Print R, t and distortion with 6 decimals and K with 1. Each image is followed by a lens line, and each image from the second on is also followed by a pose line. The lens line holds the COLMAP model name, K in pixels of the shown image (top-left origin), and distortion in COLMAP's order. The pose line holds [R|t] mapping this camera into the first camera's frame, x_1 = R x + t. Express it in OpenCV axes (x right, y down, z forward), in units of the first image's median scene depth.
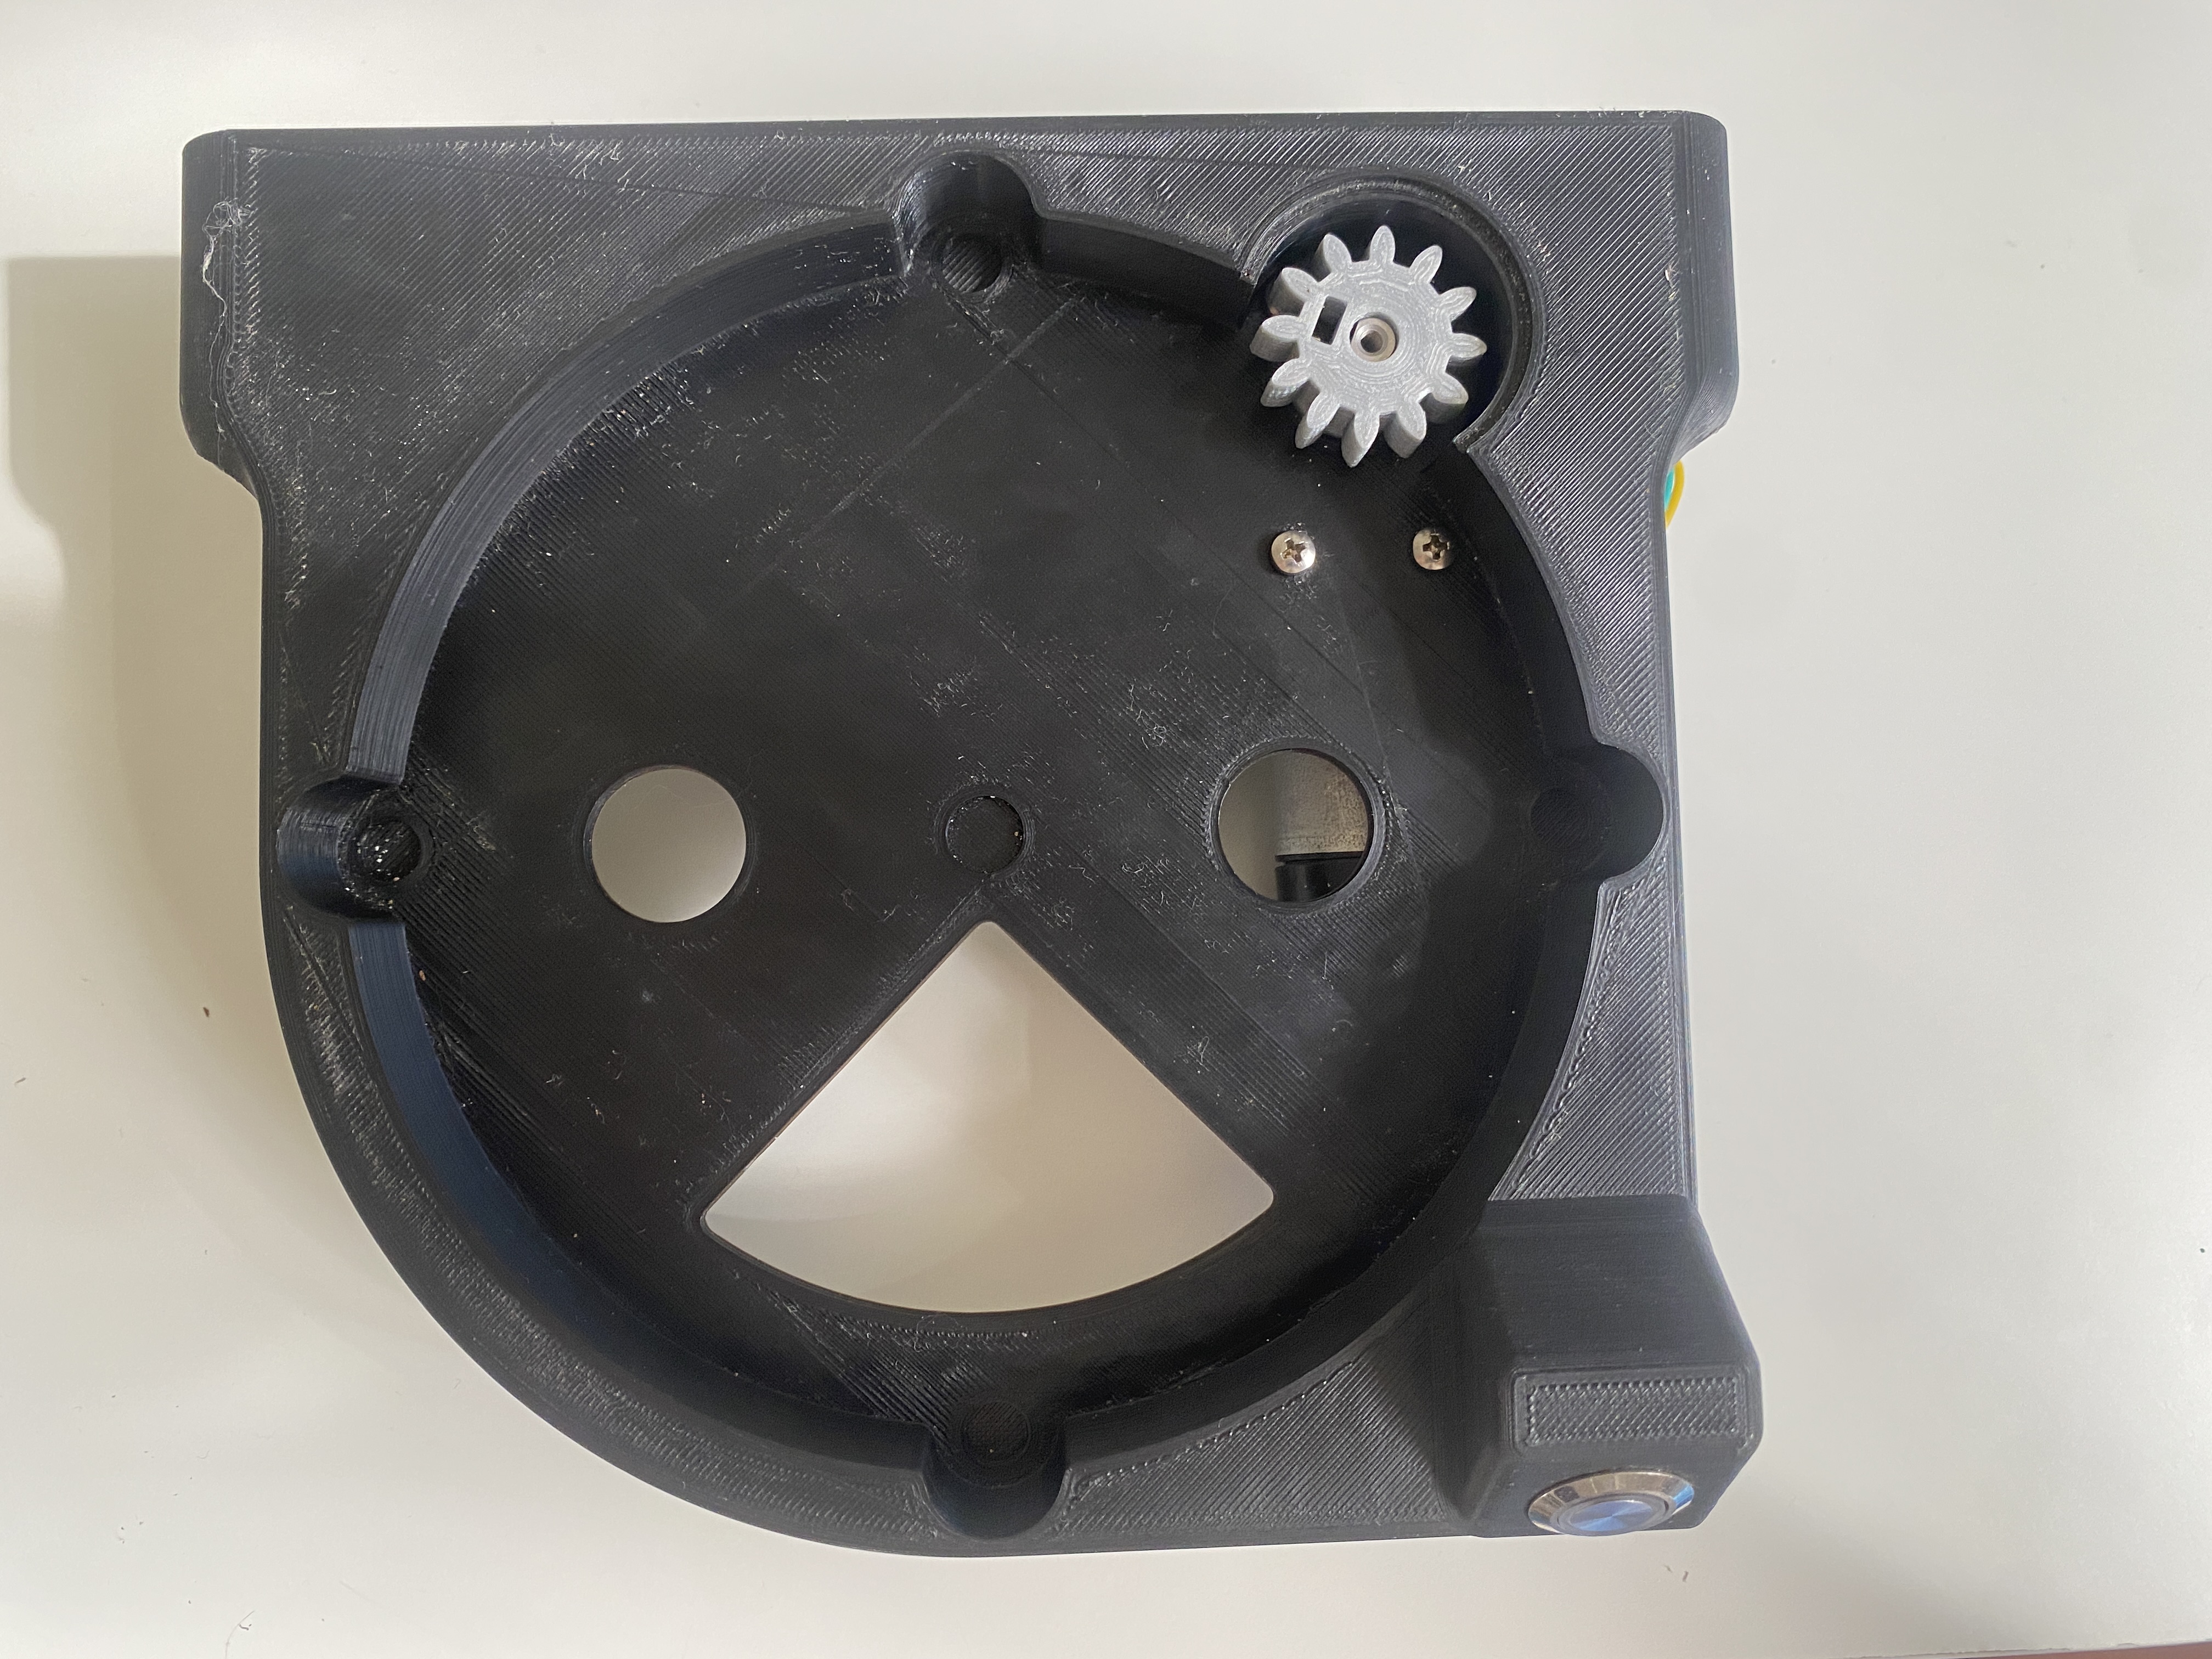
lens RADIAL K [[1697.6, 0, 1106.0], [0, 1697.6, 829.5], [0, 0, 1]] dist [-0.007146, -0.008420]
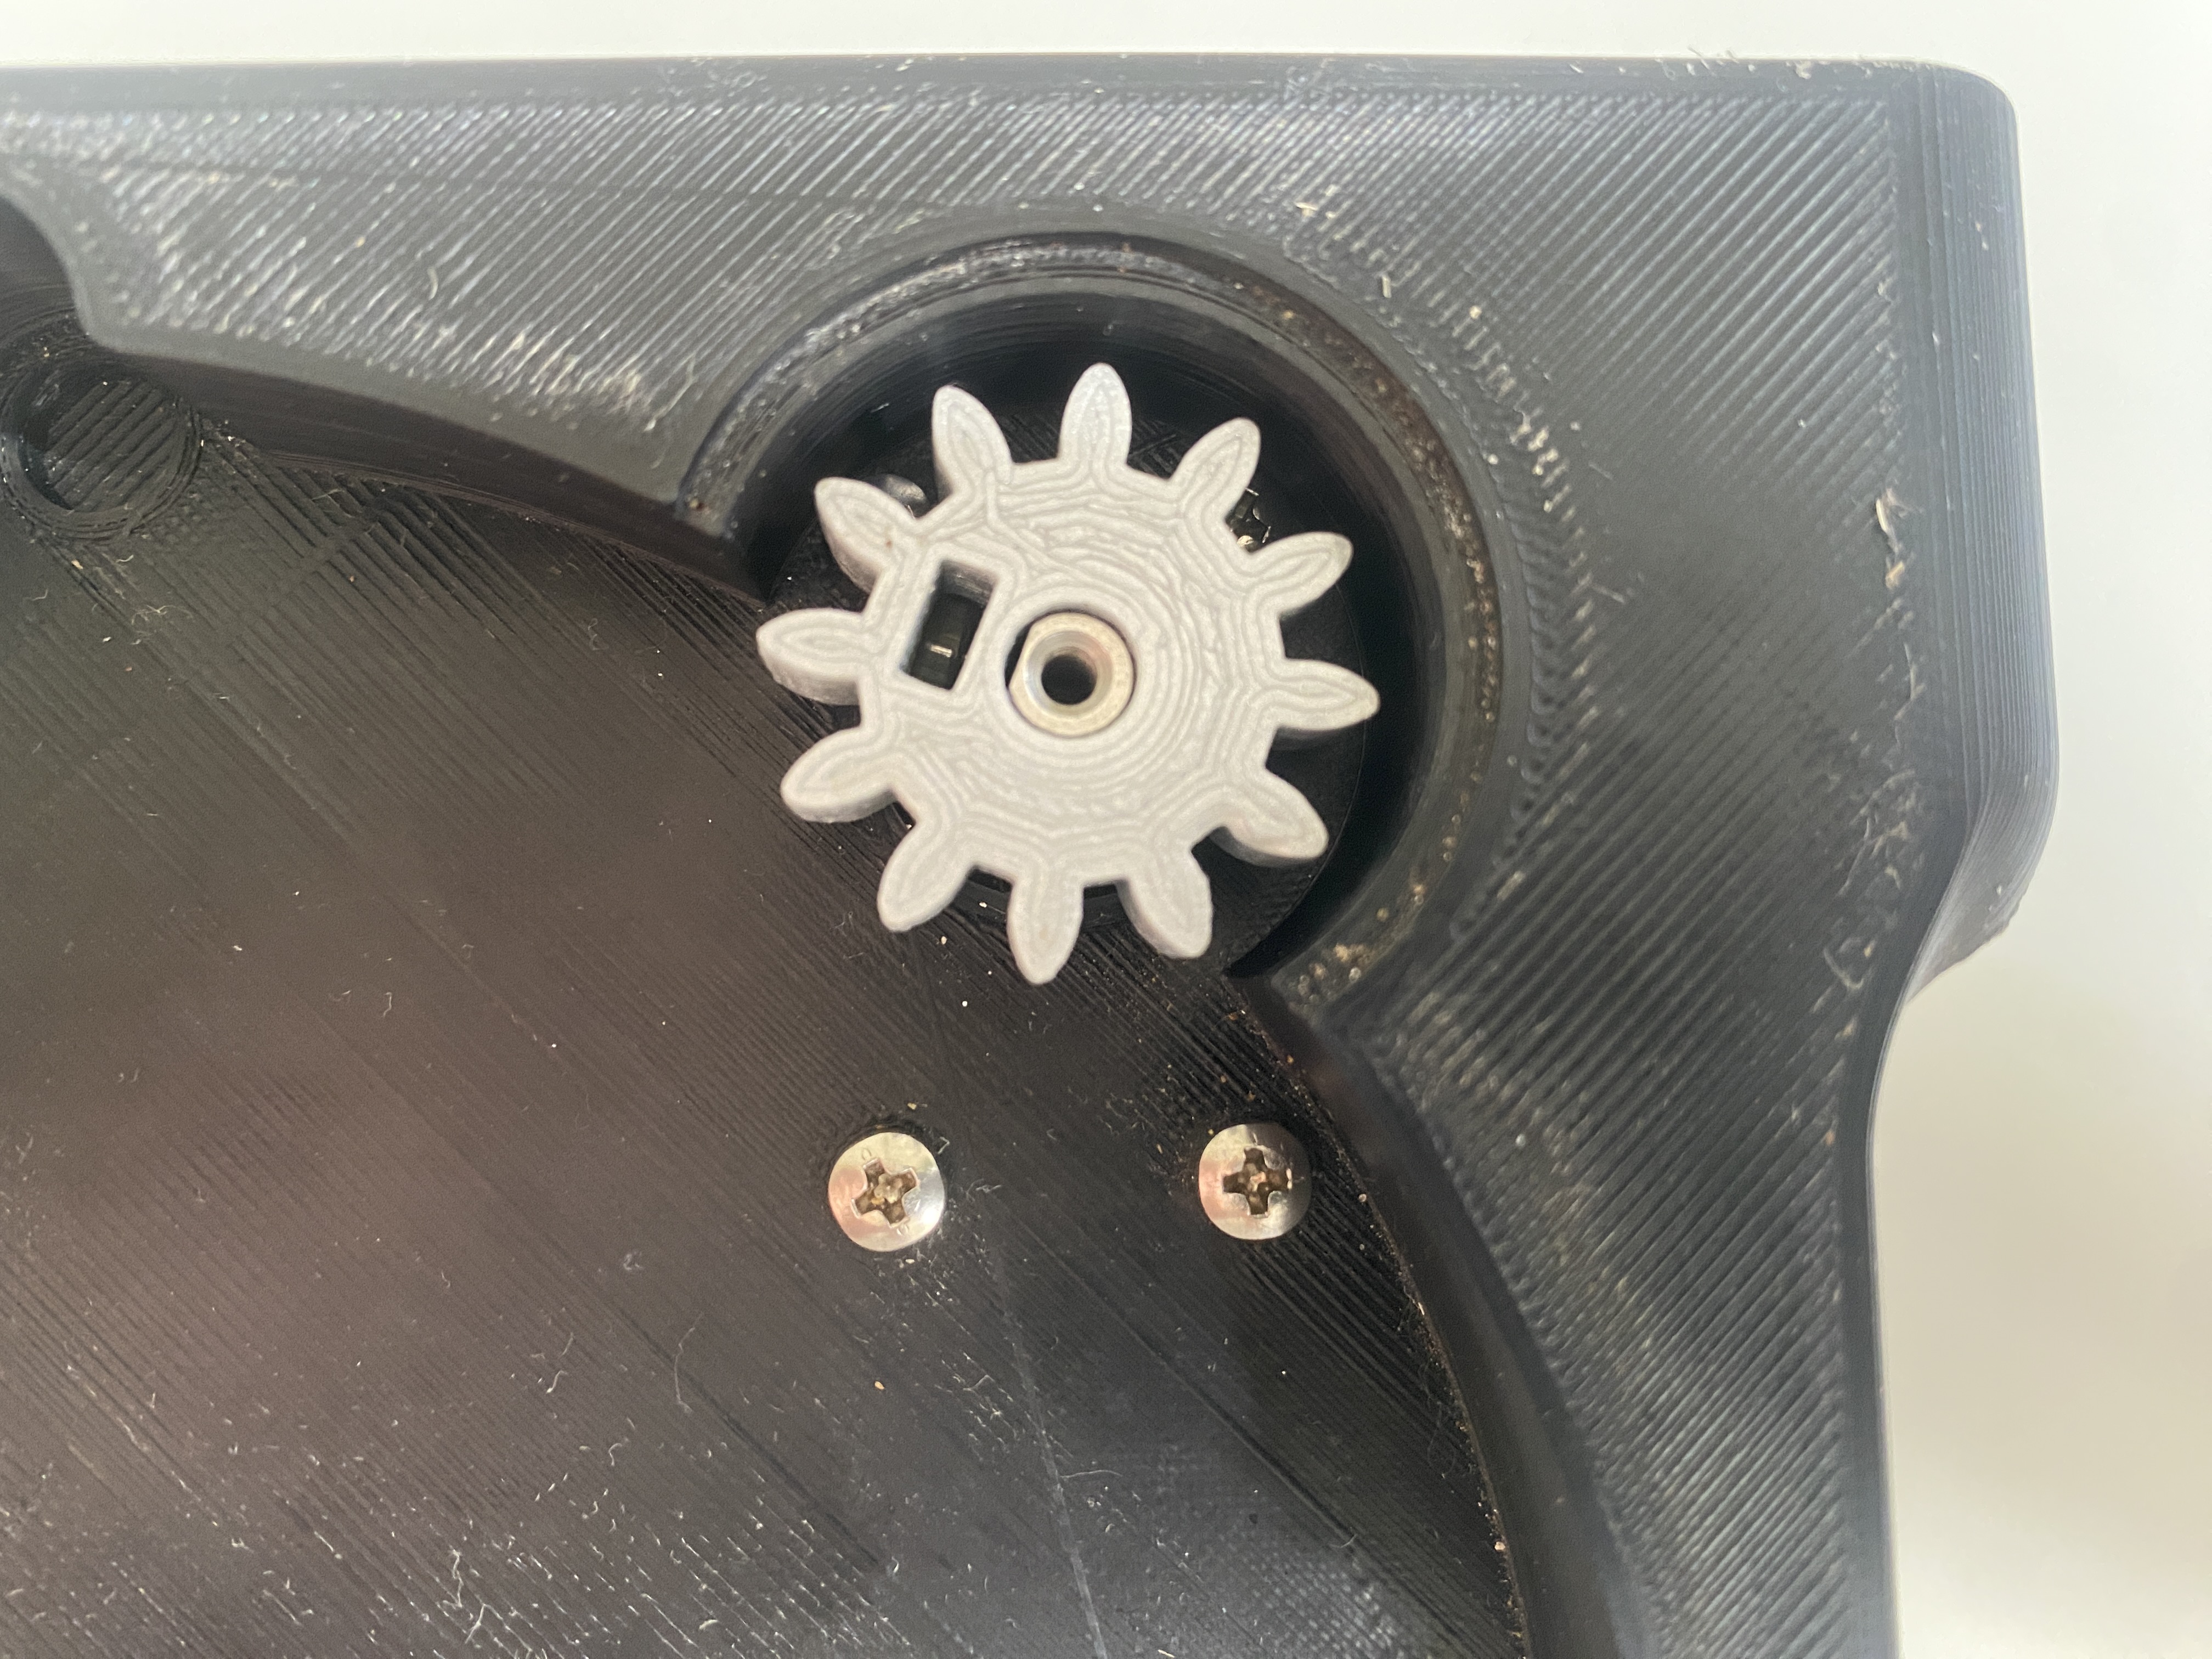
lens RADIAL K [[1697.6, 0, 1106.0], [0, 1697.6, 829.5], [0, 0, 1]] dist [-0.007146, -0.008420]
pose [[0.999861, 0.009973, -0.013373, 0.171631], [-0.010241, 0.999745, -0.020137, -0.249597], [0.013168, 0.020271, 0.999708, 0.638721]]
